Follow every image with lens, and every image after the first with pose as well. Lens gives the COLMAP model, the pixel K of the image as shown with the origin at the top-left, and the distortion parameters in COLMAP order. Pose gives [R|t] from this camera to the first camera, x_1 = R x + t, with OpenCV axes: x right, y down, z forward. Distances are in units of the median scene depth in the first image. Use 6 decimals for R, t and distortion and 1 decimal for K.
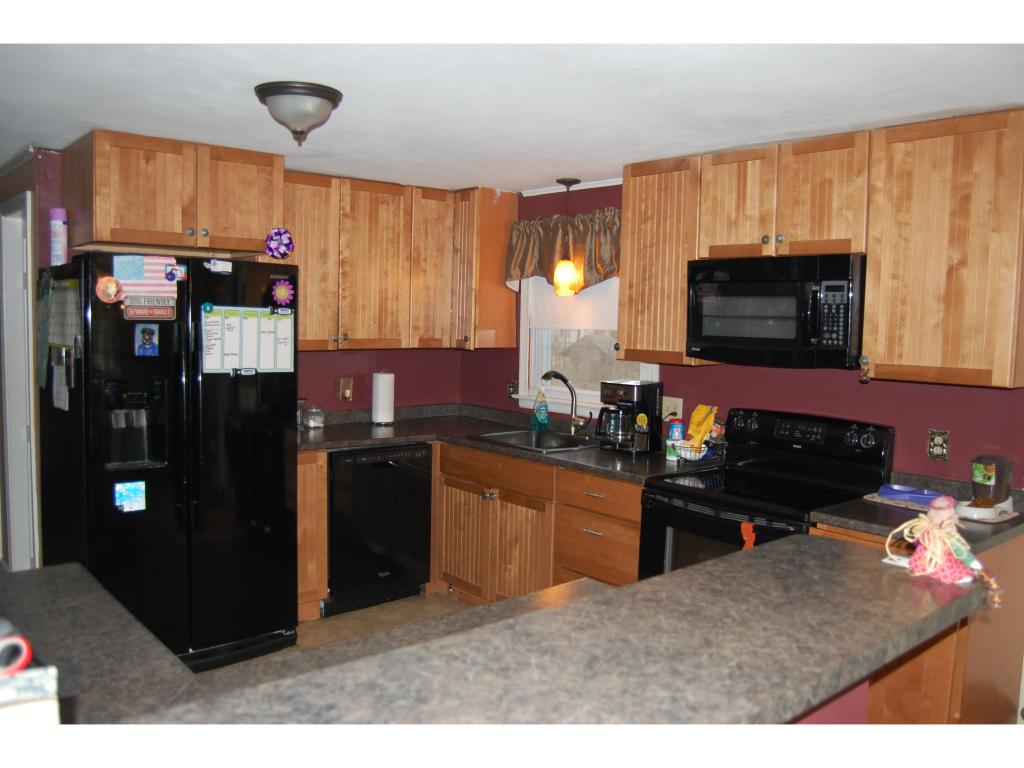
lens RADIAL K [[843.3, 0, 510.2], [0, 843.3, 381.5], [0, 0, 1]] dist [-0.058478, -0.009701]
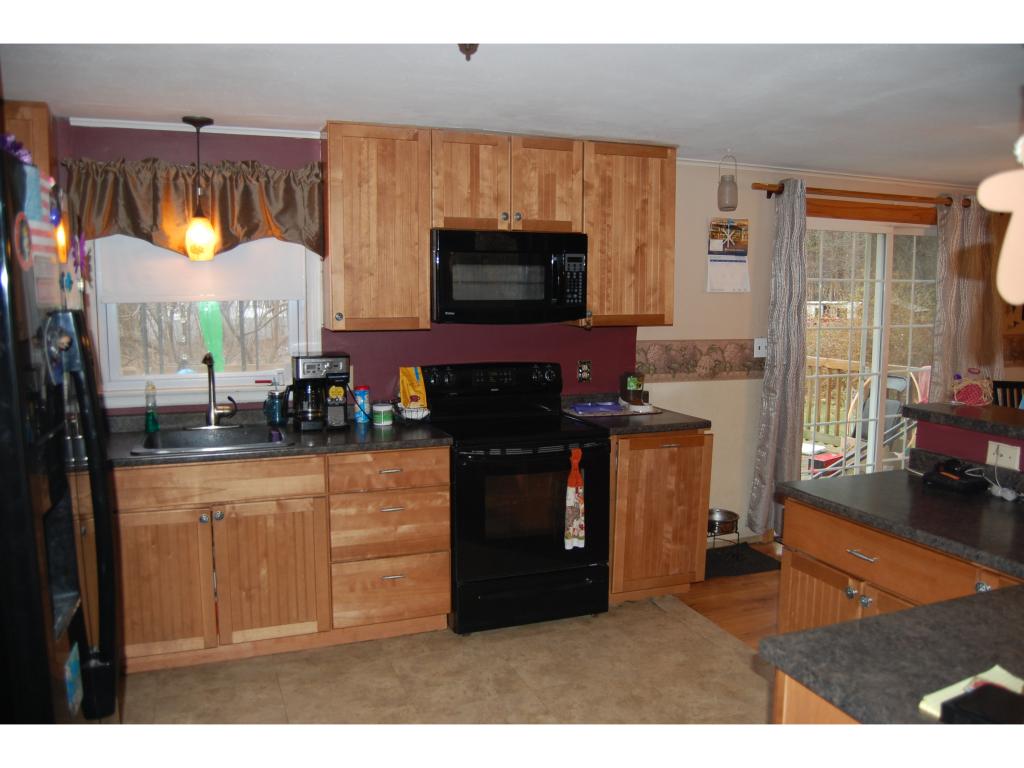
lens RADIAL K [[798.0, 0, 511.7], [0, 798.0, 385.0], [0, 0, 1]] dist [-0.060216, -0.008378]
pose [[0.344760, -0.129743, 0.929681, -0.763749], [0.080052, 0.990858, 0.108594, -0.055583], [-0.935271, 0.036984, 0.351994, 0.609863]]
